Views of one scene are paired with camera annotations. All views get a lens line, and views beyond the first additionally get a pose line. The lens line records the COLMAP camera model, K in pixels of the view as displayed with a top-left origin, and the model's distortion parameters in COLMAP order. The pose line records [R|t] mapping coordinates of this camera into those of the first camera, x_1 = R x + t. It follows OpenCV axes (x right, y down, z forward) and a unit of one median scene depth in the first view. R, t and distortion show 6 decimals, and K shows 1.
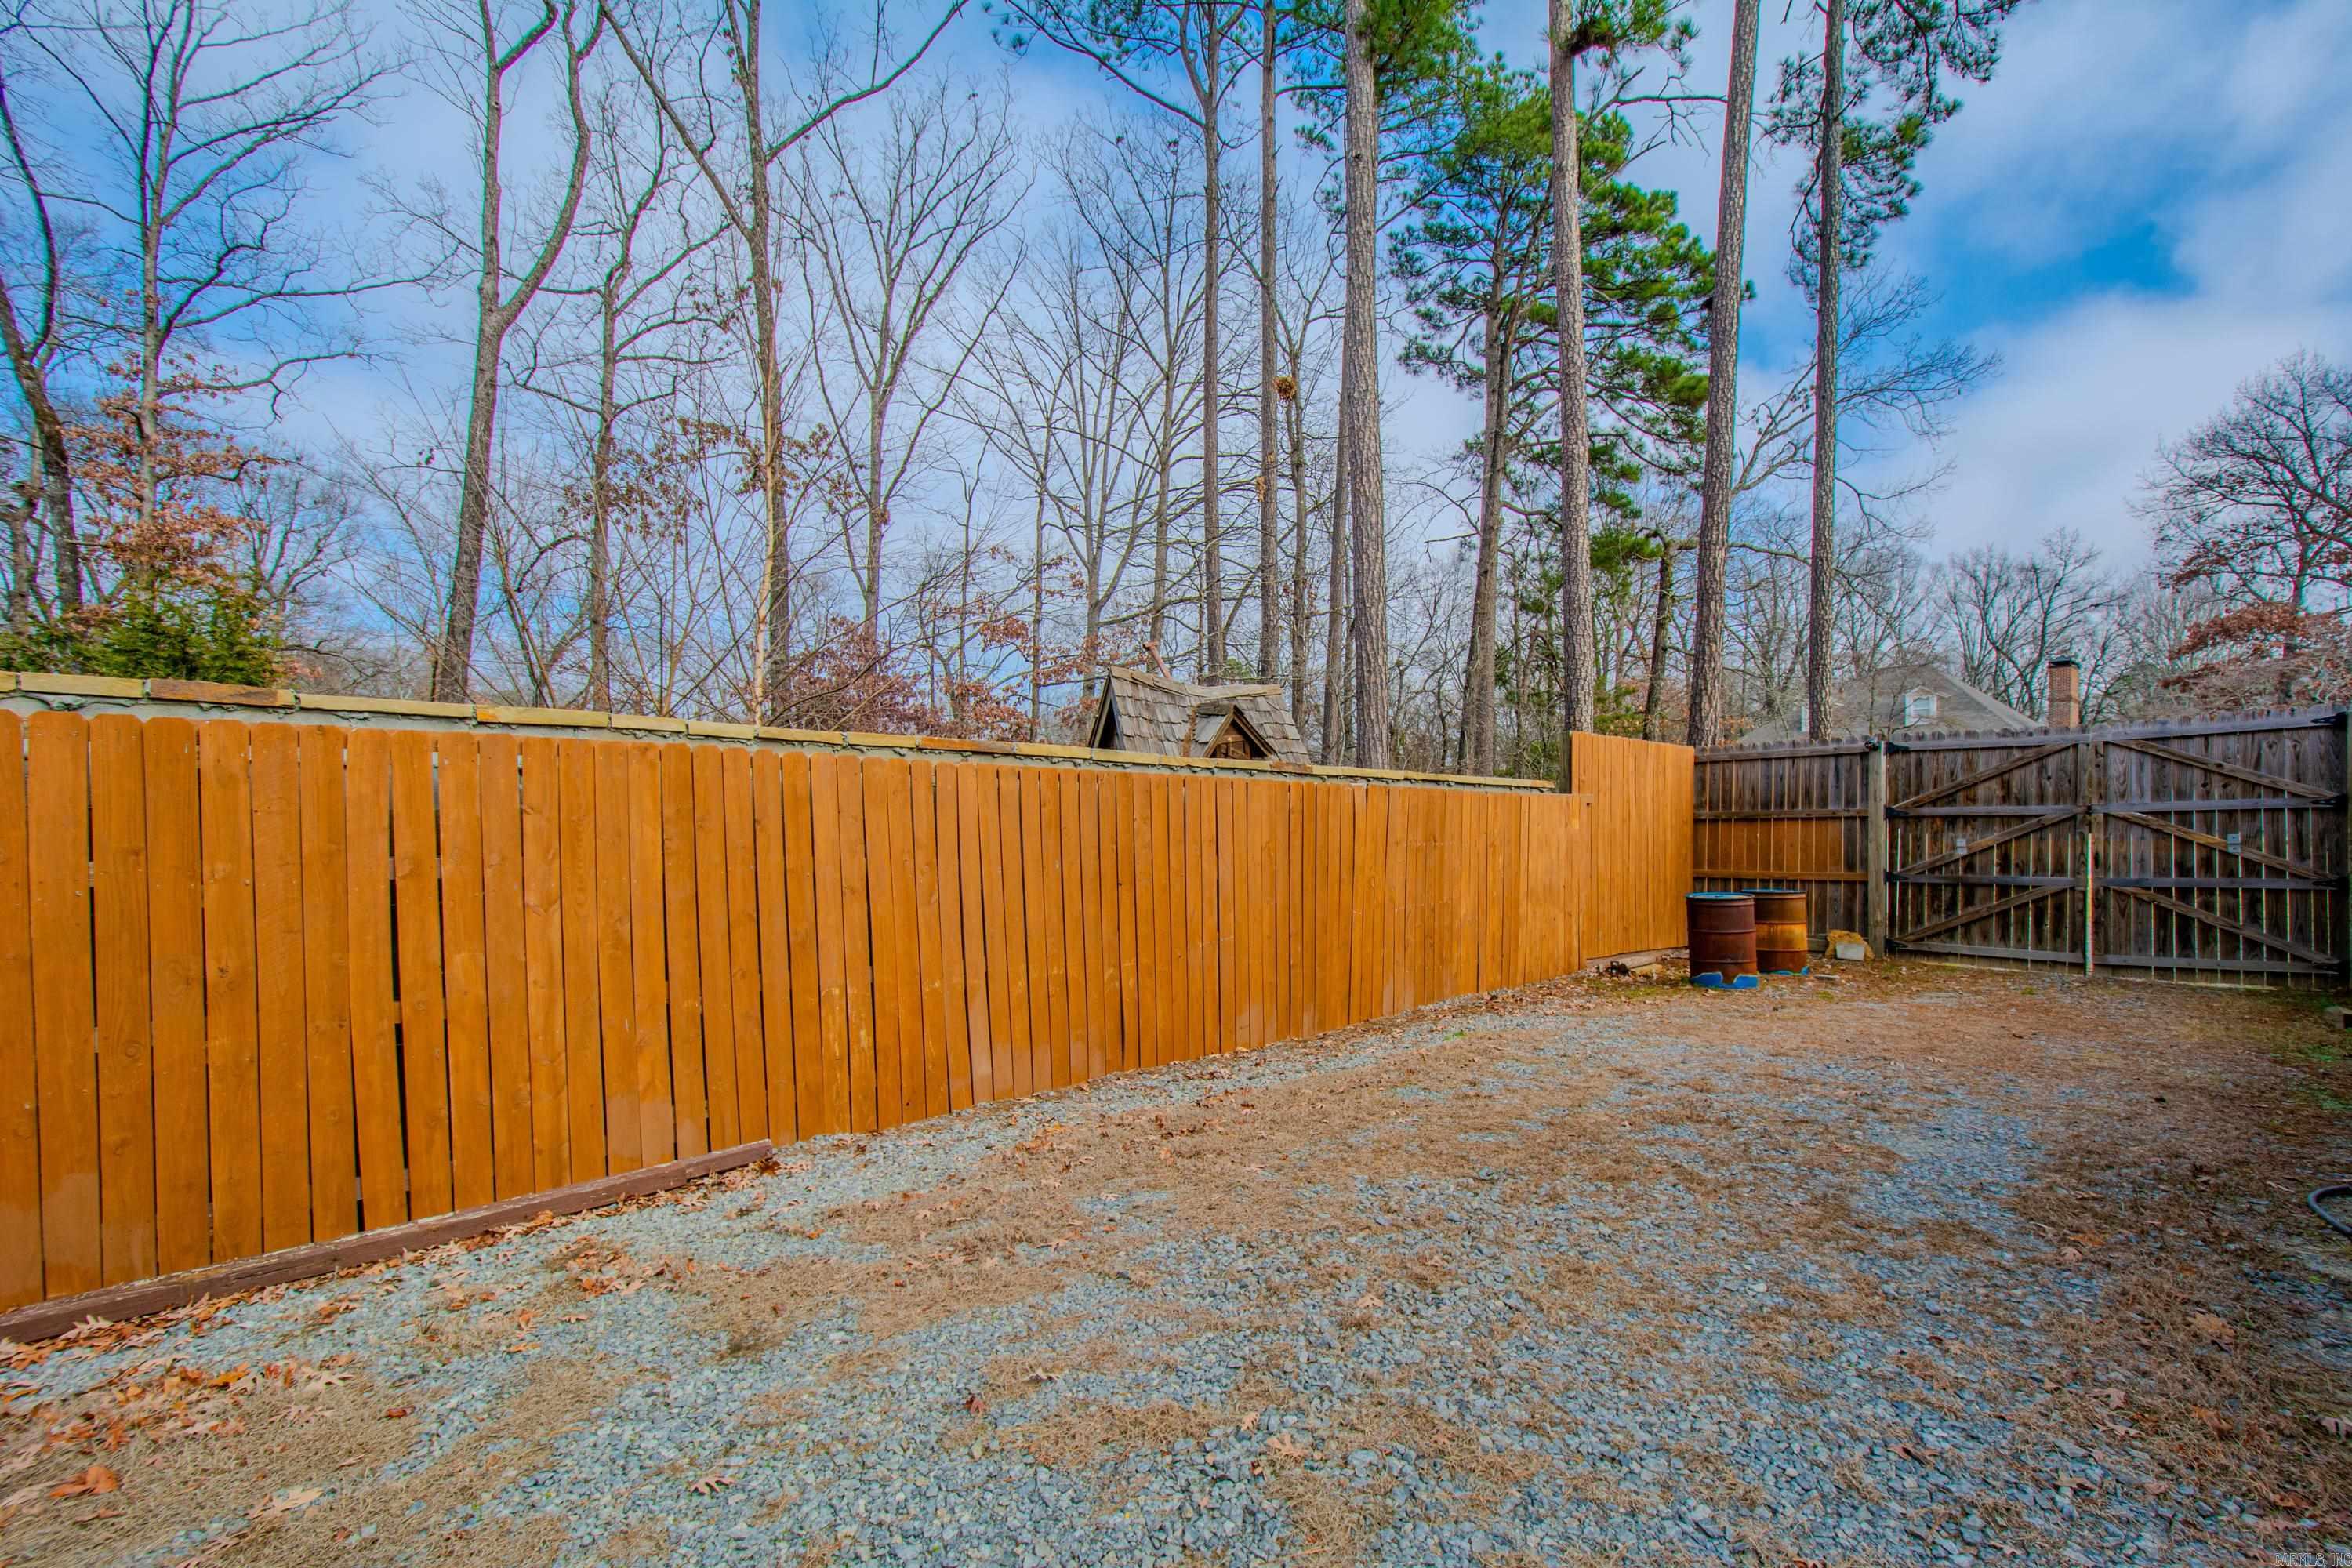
lens RADIAL K [[1051.2, 0, 1187.1], [0, 1051.2, 803.9], [0, 0, 1]] dist [0.000628, 0.004885]
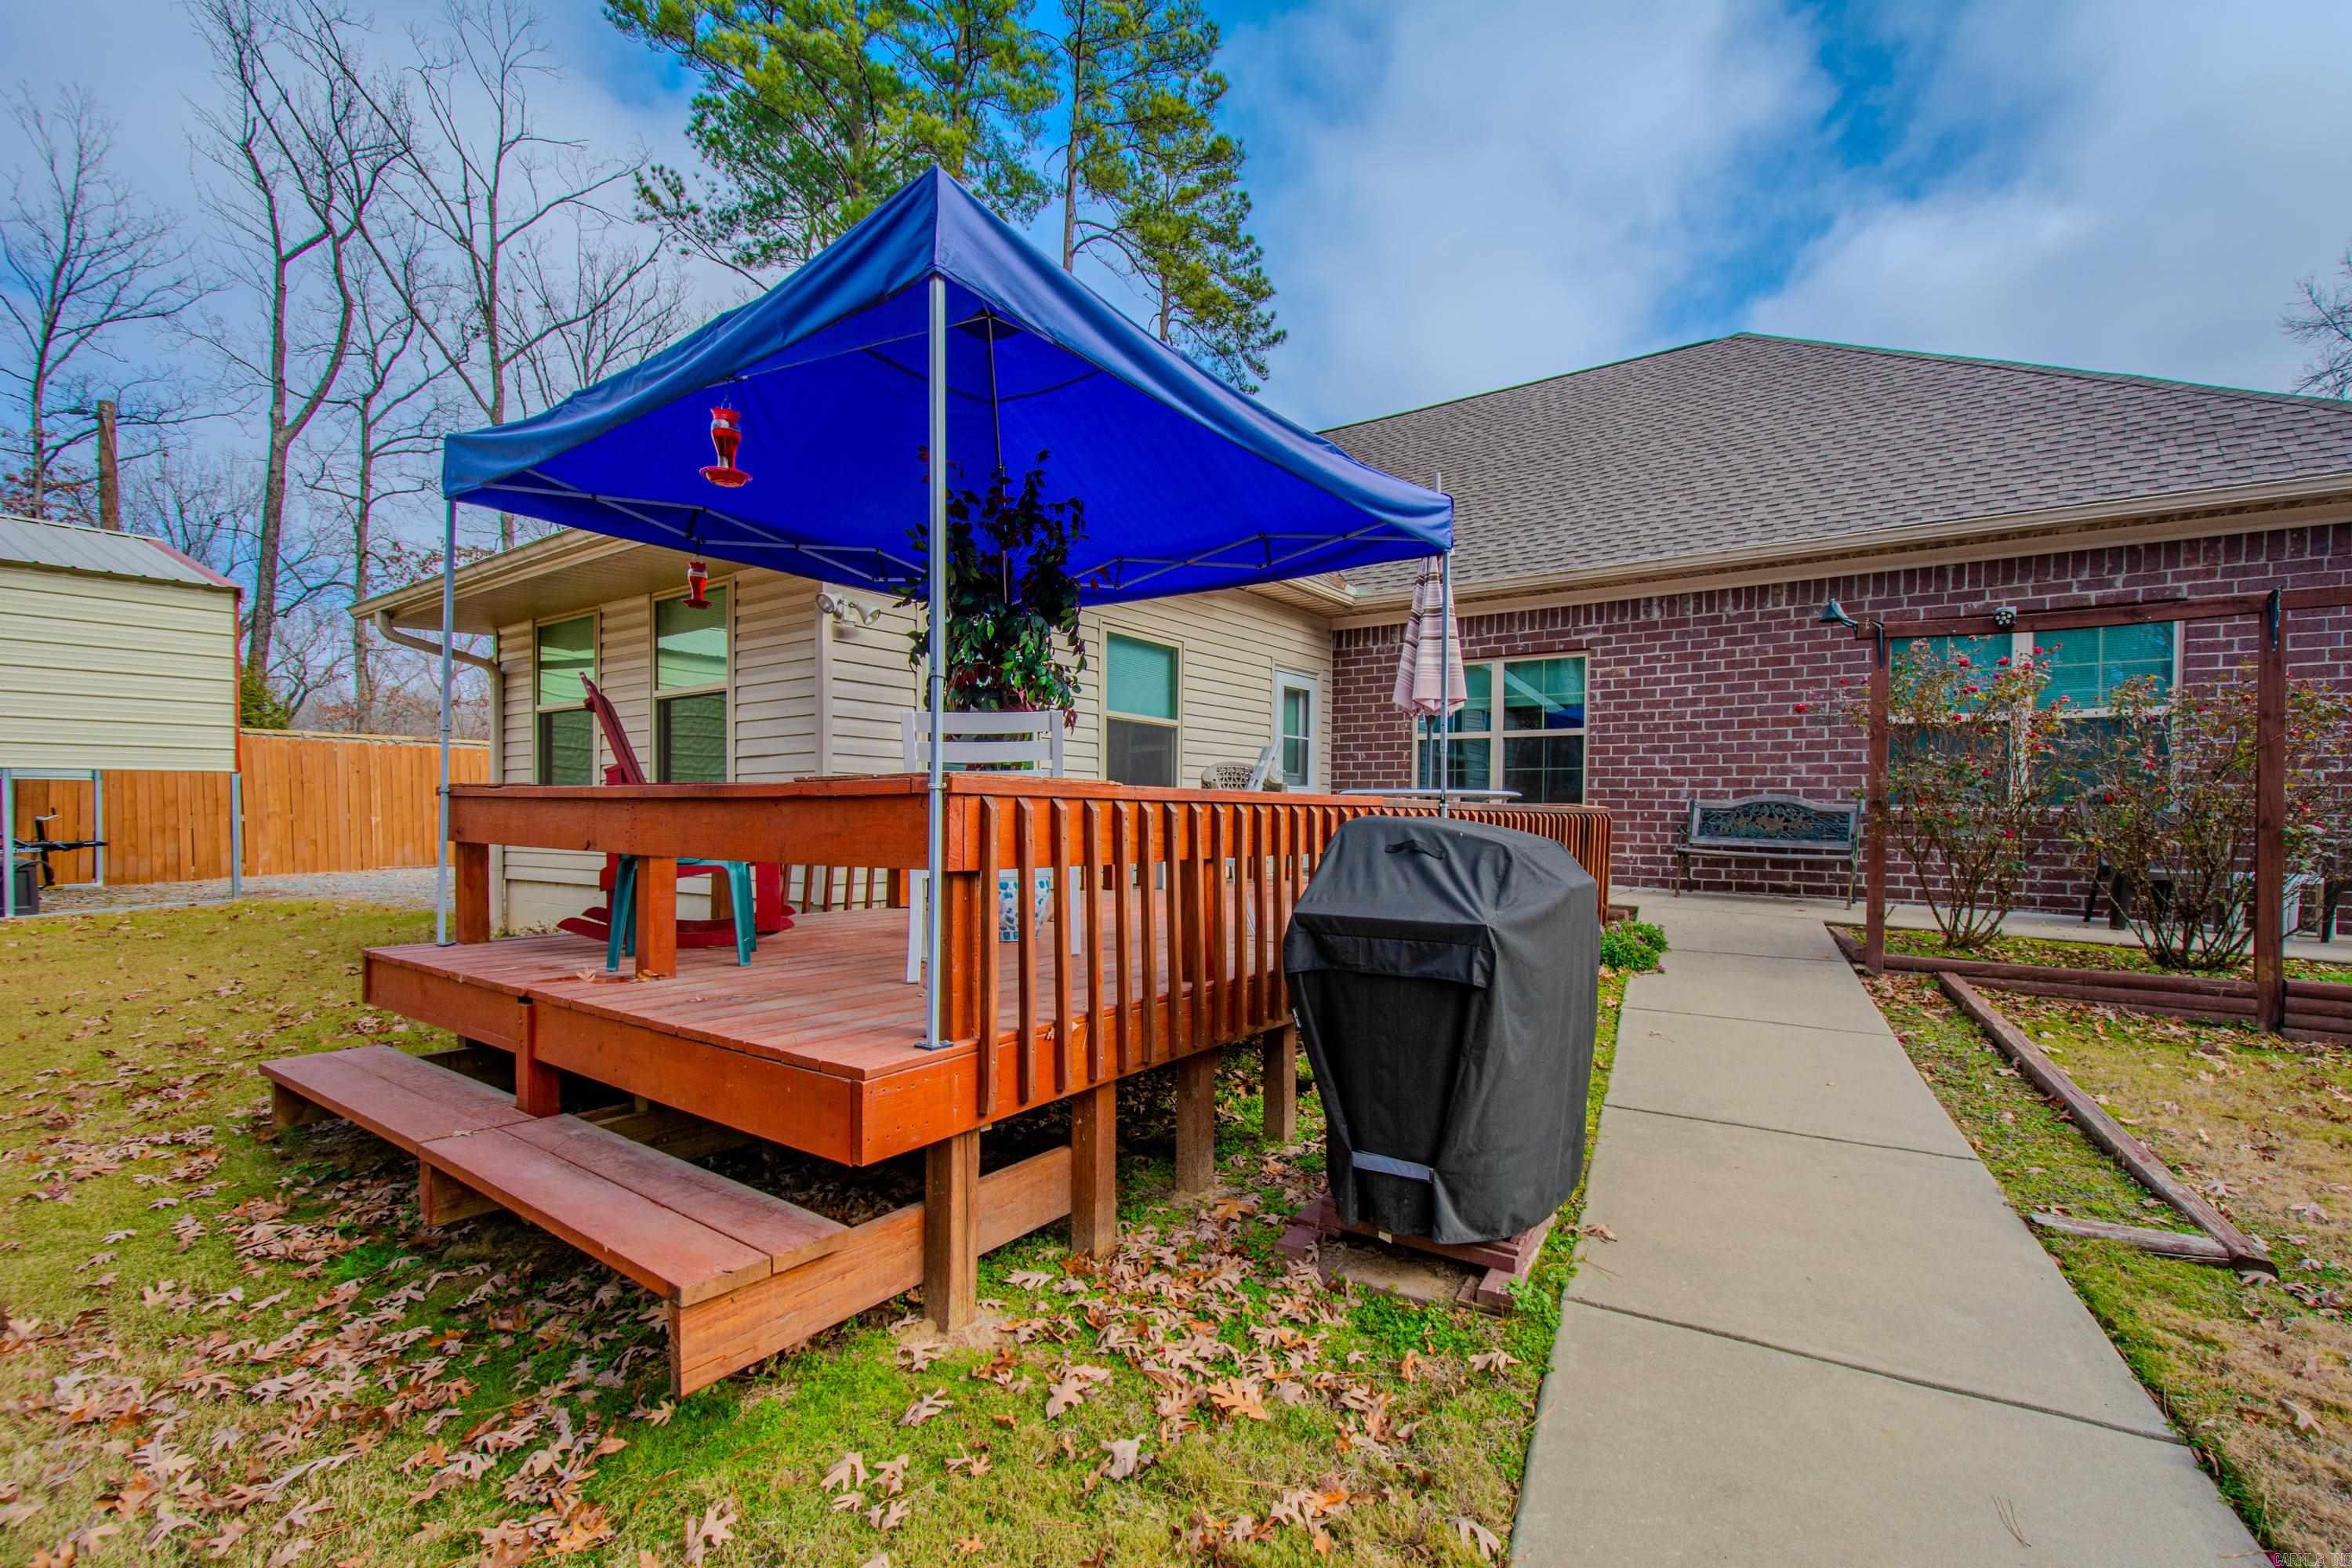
lens RADIAL K [[1044.0, 0, 1188.6], [0, 1044.0, 822.1], [0, 0, 1]] dist [0.003682, 0.000567]
pose [[0.969679, -0.002674, 0.244369, 0.195298], [-0.005029, 0.999510, 0.030893, 0.015871], [-0.244332, -0.031185, 0.969190, -0.727213]]
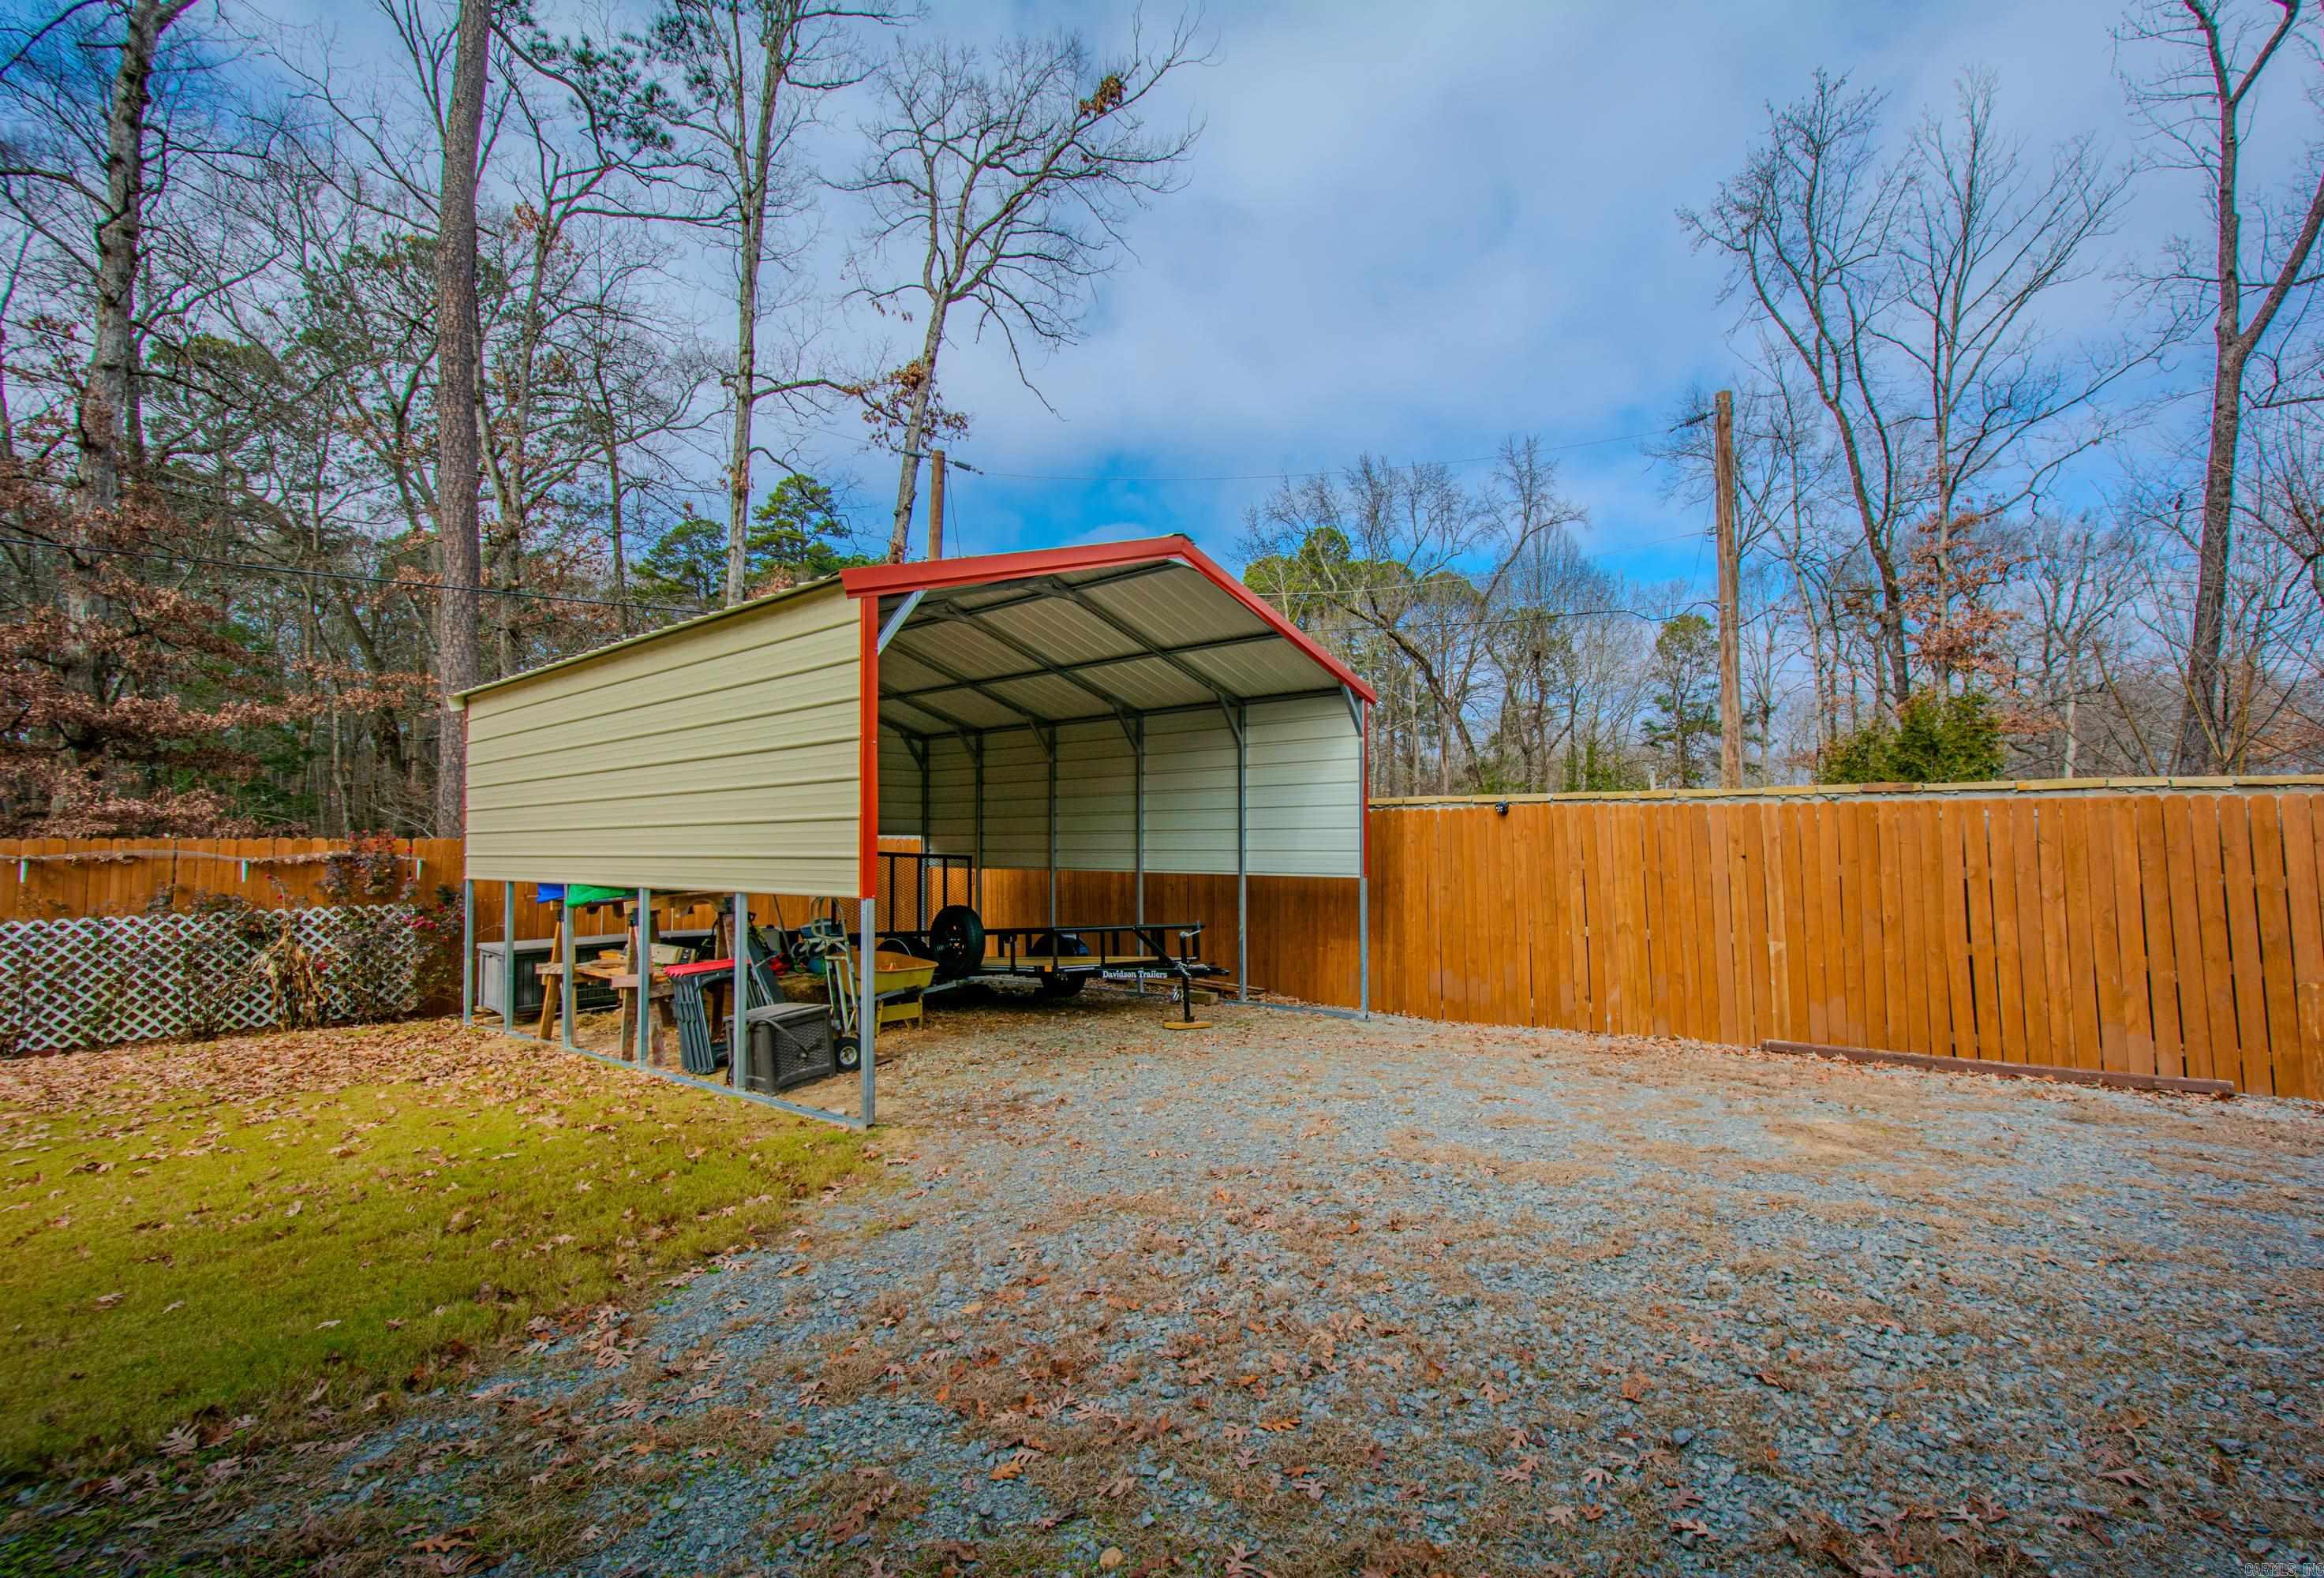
lens RADIAL K [[1030.0, 0, 1220.2], [0, 1030.0, 828.1], [0, 0, 1]] dist [0.001783, -0.000394]
pose [[0.150062, -0.016980, -0.988531, 0.171156], [0.013840, 0.999791, -0.015073, -0.001993], [0.988580, -0.011419, 0.150265, -0.117433]]
